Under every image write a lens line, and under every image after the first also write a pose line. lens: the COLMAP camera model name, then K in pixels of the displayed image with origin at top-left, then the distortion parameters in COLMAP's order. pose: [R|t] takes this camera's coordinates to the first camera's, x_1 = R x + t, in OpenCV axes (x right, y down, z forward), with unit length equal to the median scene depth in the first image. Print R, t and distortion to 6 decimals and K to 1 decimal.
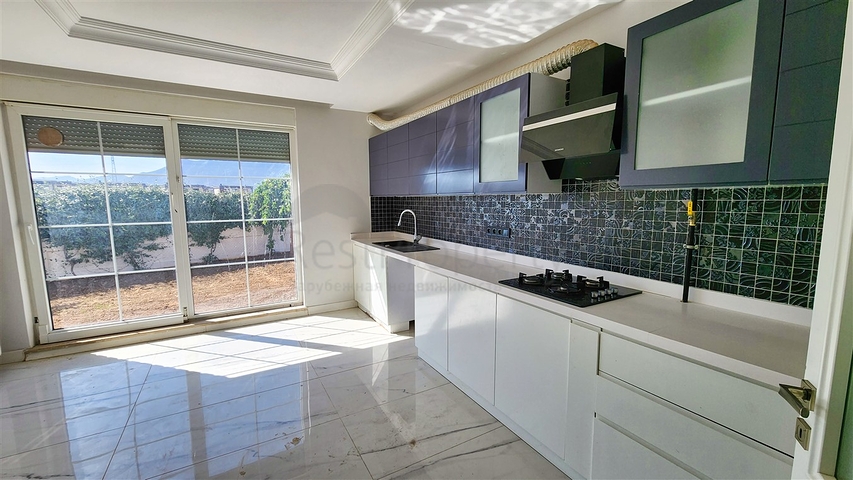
lens RADIAL K [[347.6, 0, 424.5], [0, 347.6, 242.6], [0, 0, 1]] dist [0.003724, -0.000672]
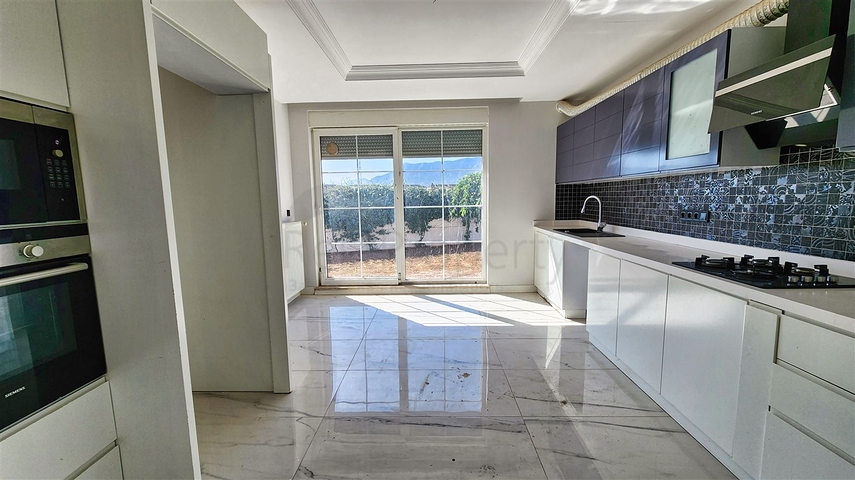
lens RADIAL K [[348.5, 0, 425.5], [0, 348.5, 242.6], [0, 0, 1]] dist [0.003724, -0.000672]
pose [[0.857477, 0.058101, -0.511232, 0.068564], [-0.050044, 0.998311, 0.029520, 0.036425], [0.512083, 0.000272, 0.858936, -0.087912]]
